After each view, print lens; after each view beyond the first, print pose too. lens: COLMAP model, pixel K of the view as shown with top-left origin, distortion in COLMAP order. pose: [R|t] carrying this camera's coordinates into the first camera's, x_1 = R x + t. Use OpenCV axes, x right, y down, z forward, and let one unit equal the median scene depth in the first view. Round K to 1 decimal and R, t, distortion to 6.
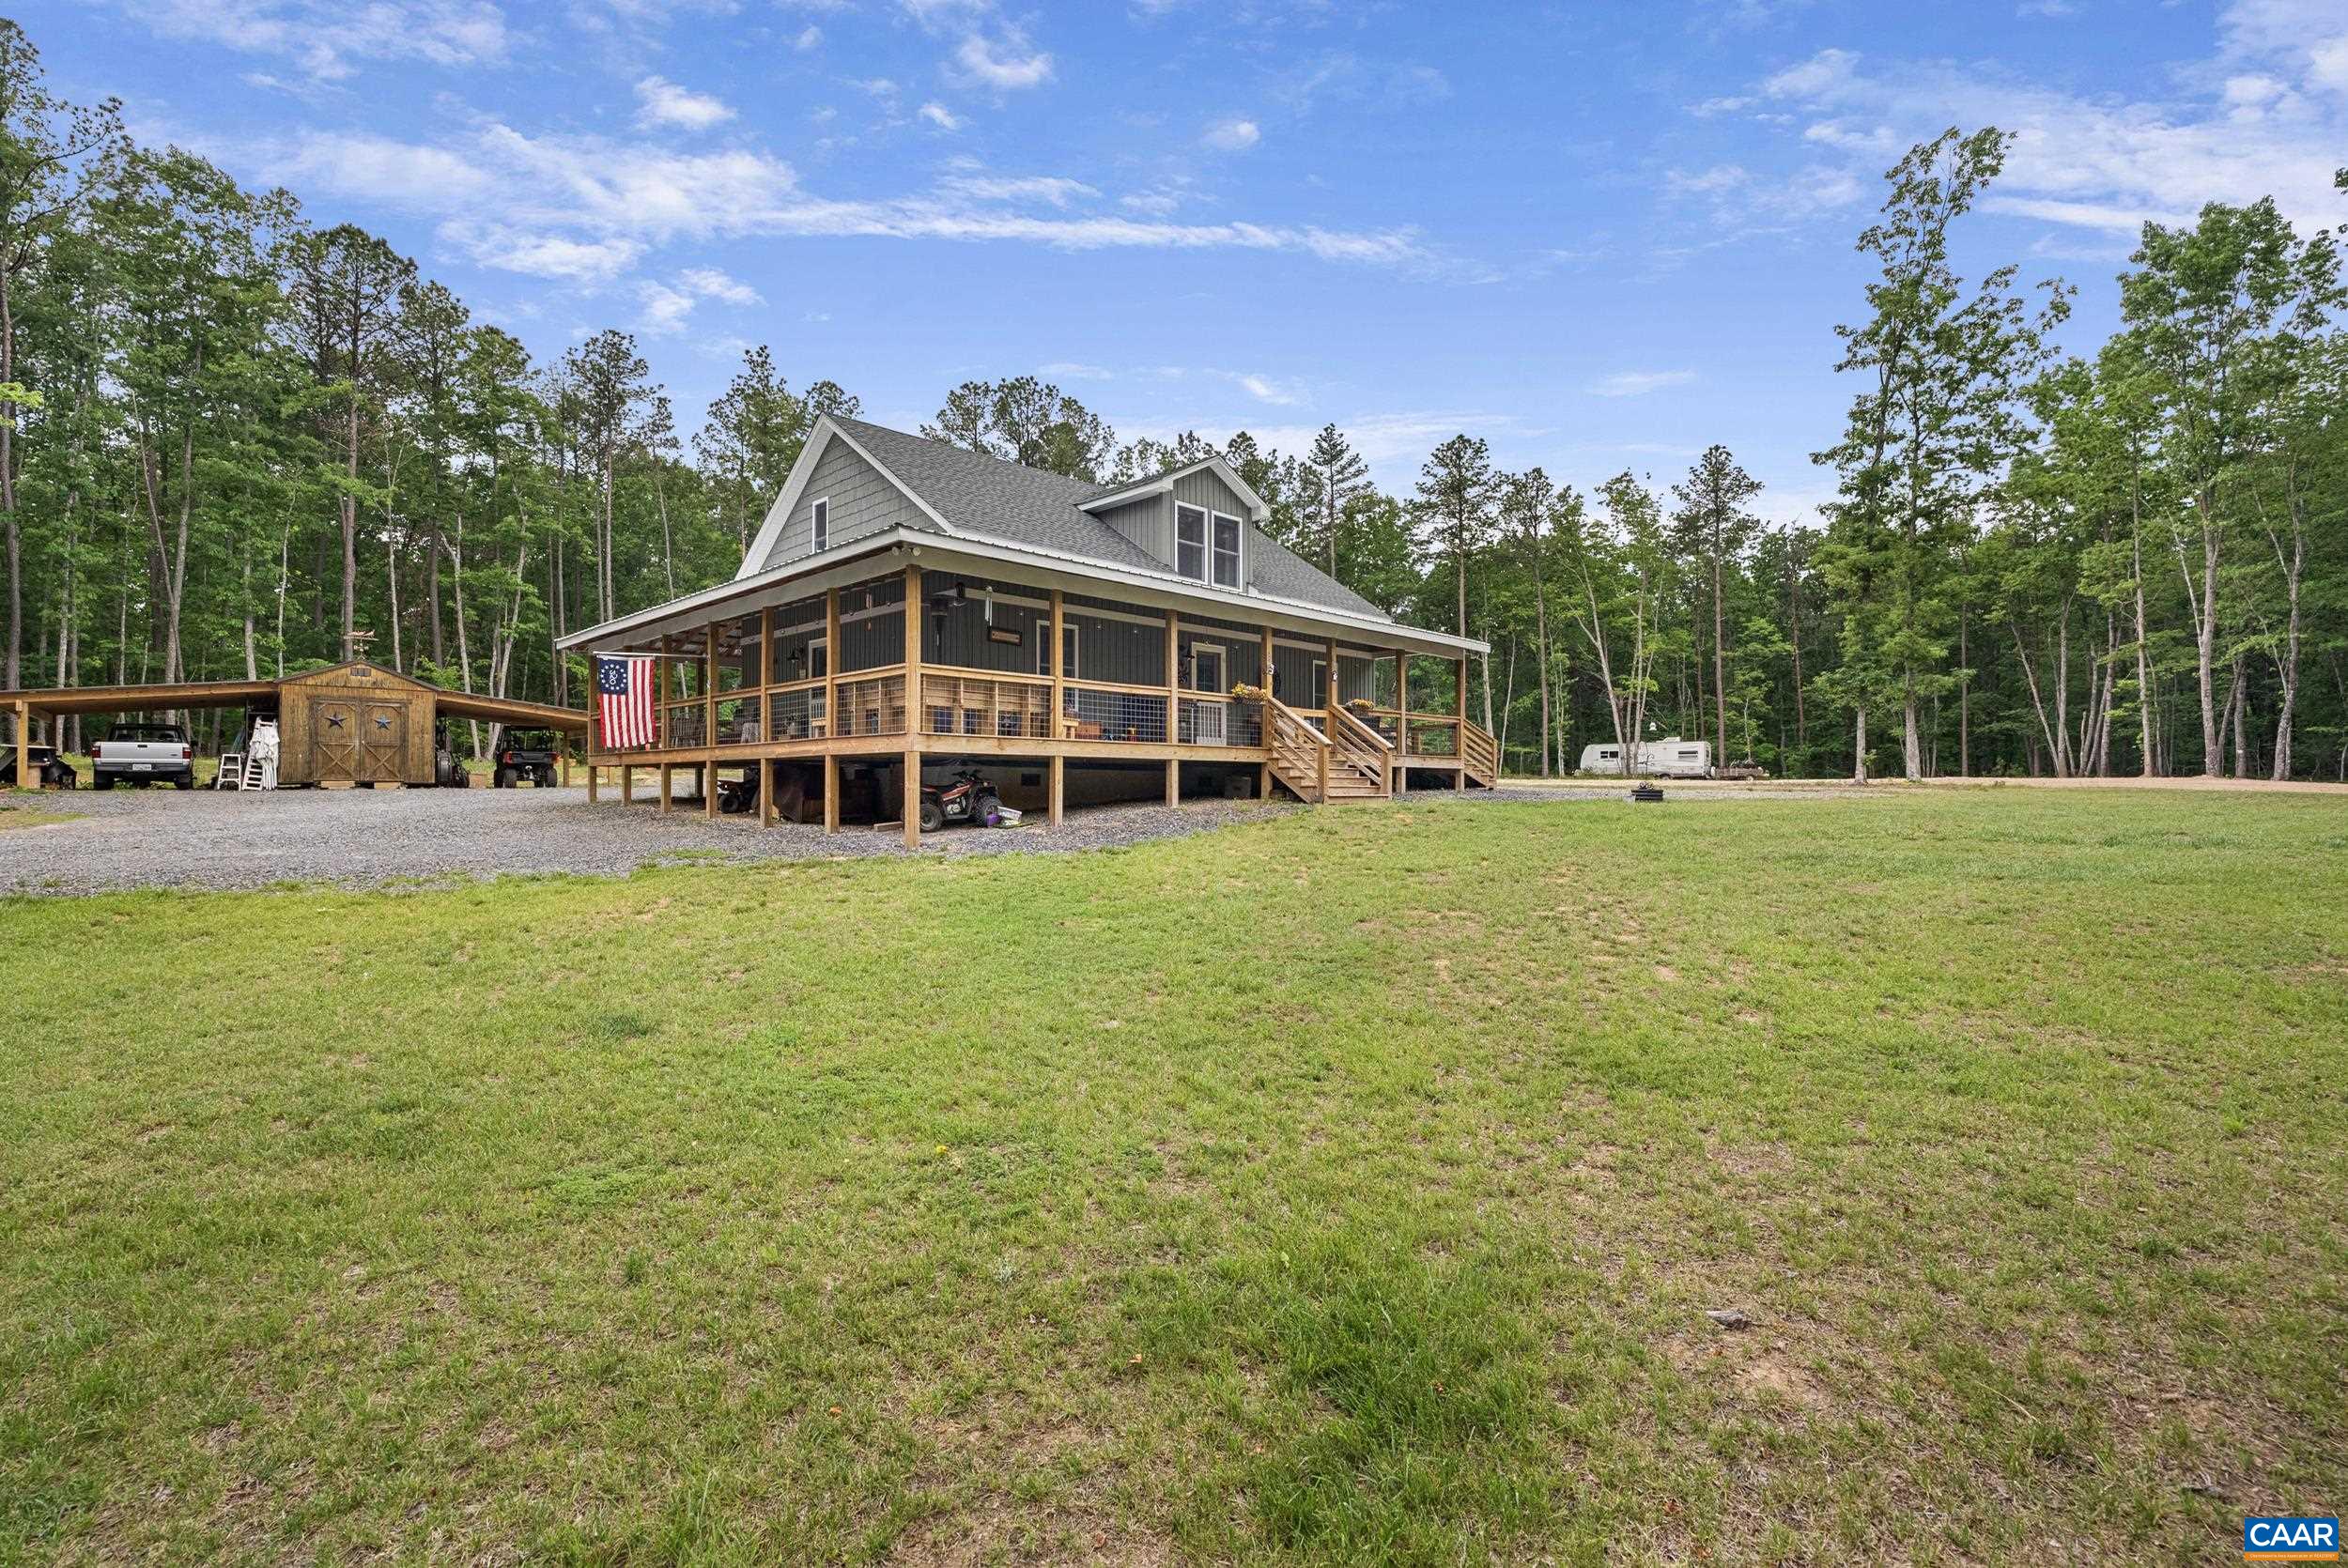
lens RADIAL K [[1069.6, 0, 1173.3], [0, 1069.6, 777.7], [0, 0, 1]] dist [-0.003961, 0.001135]
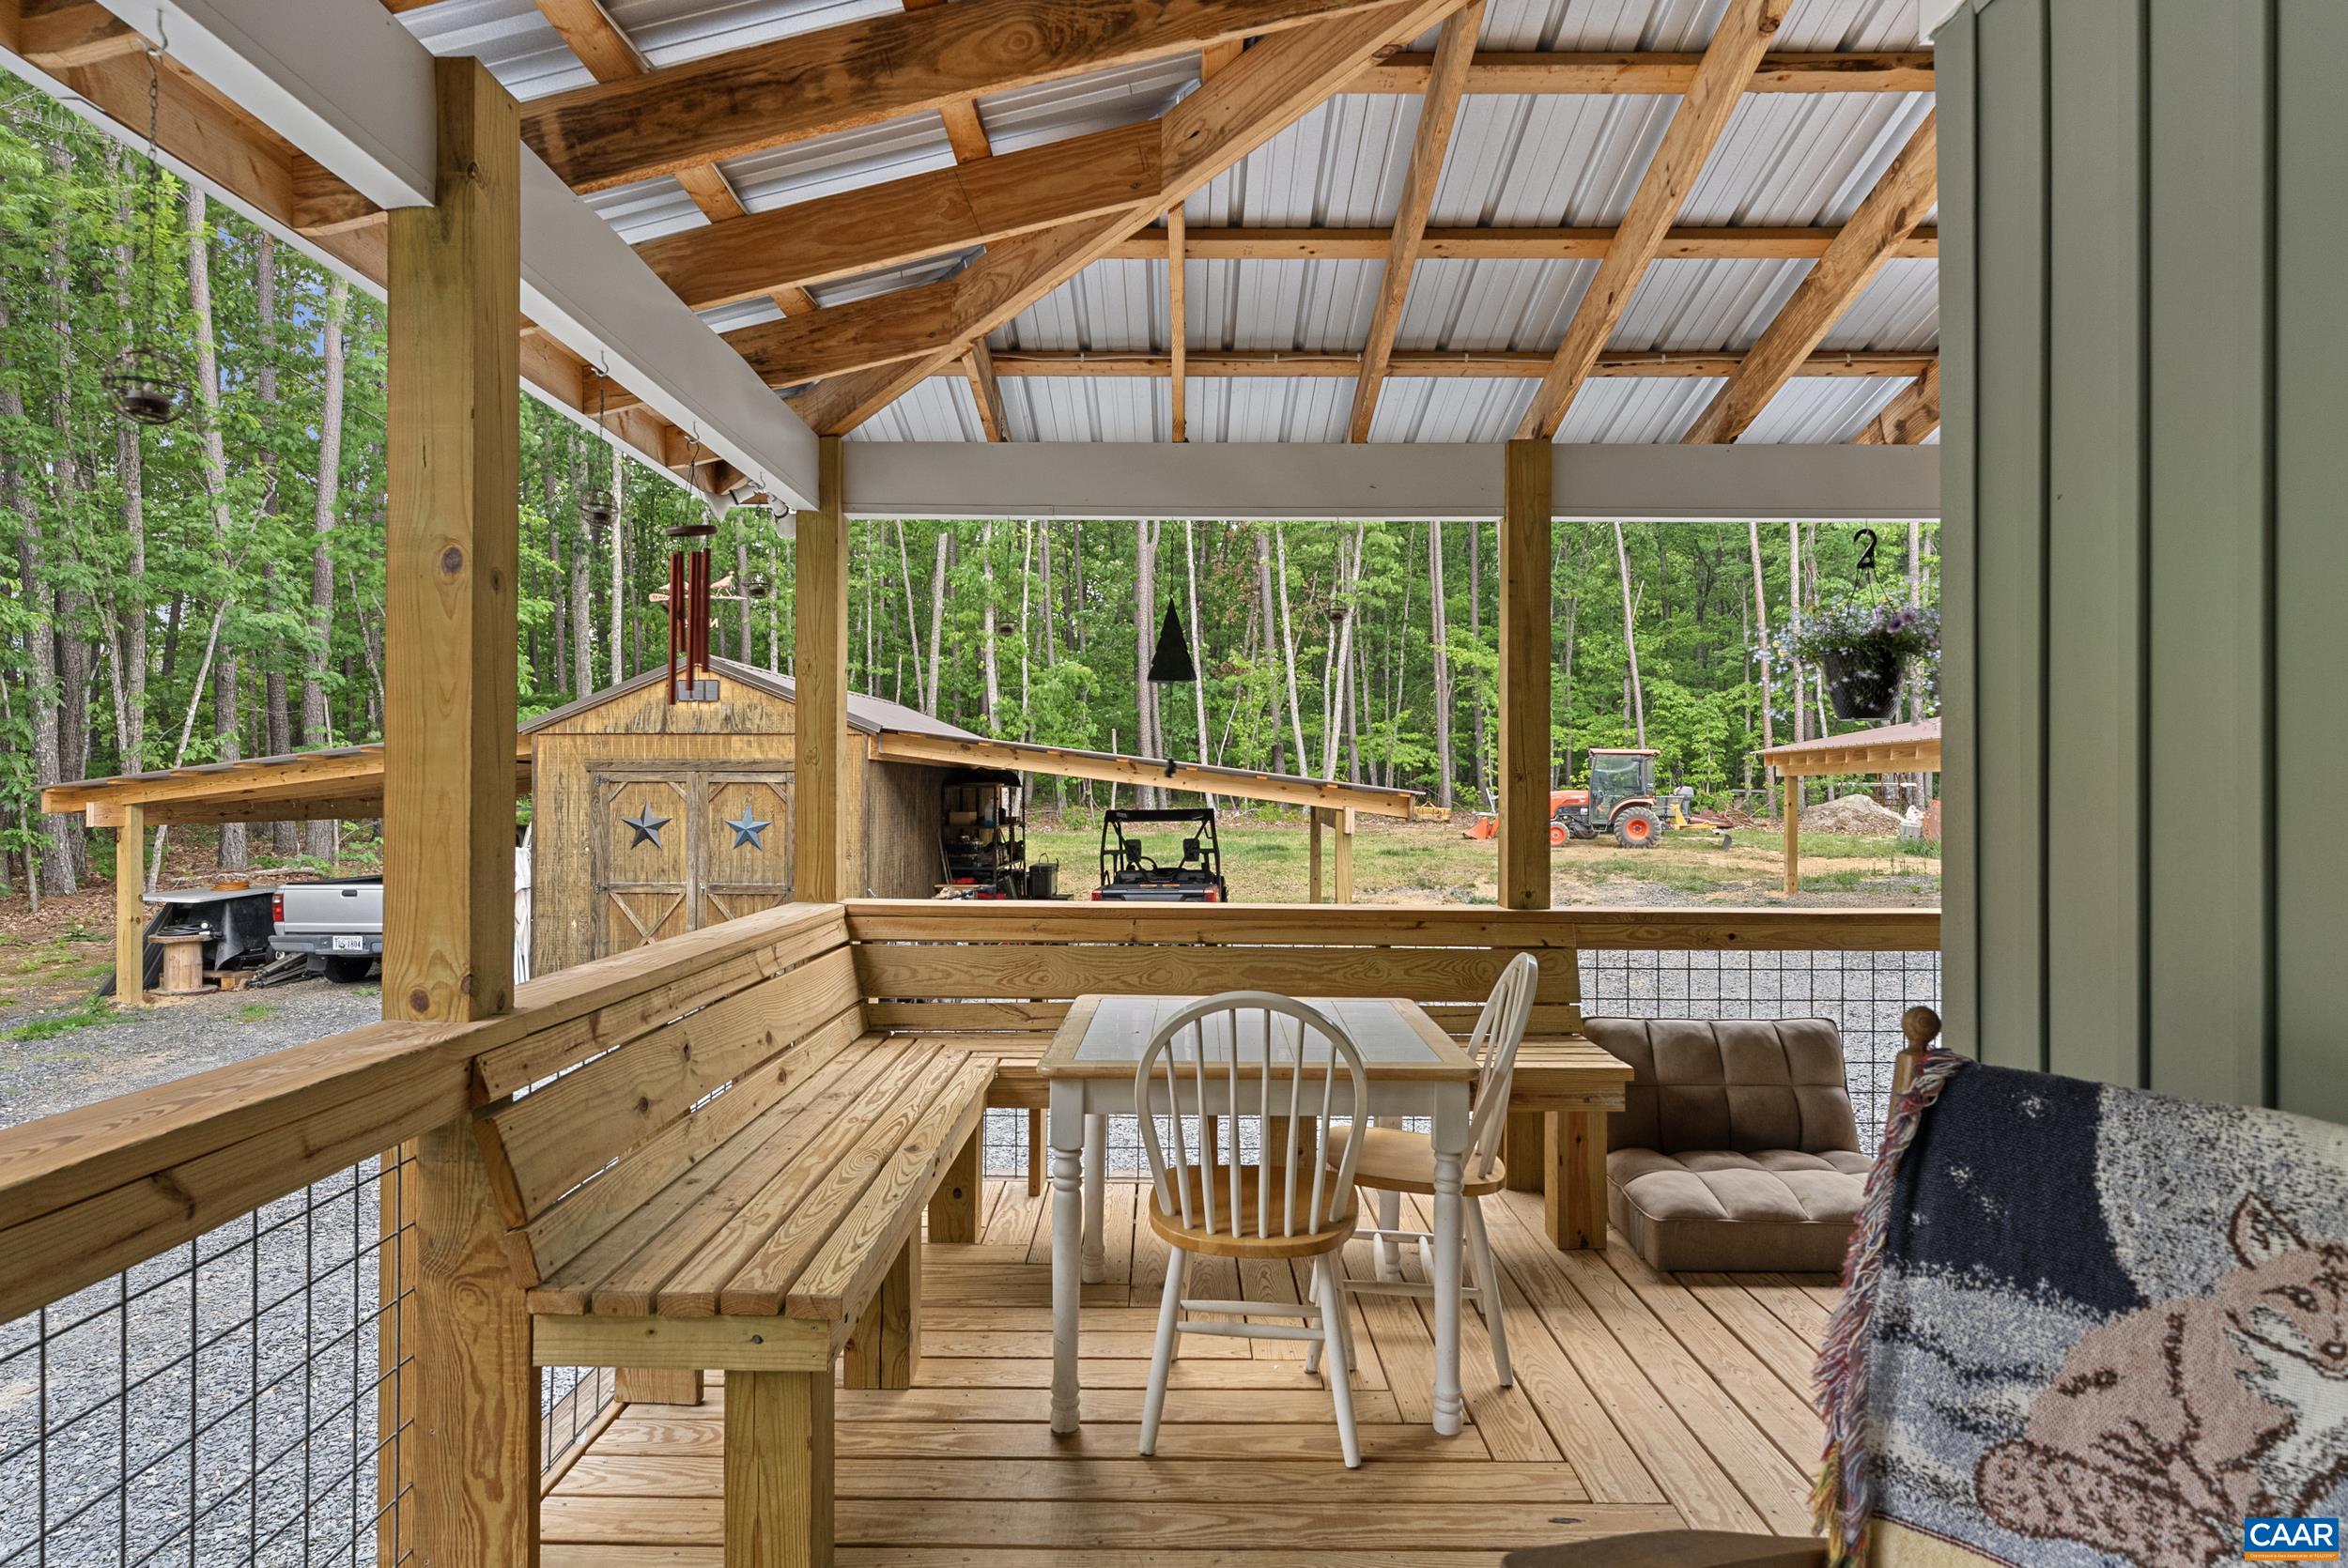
lens RADIAL K [[1323.5, 0, 1170.2], [0, 1323.5, 784.3], [0, 0, 1]] dist [0.000330, 0.000017]
pose [[0.707432, -0.002542, -0.706777, -0.327453], [0.006370, 0.999976, 0.002779, -0.067015], [0.706753, -0.006468, 0.707431, 0.790148]]
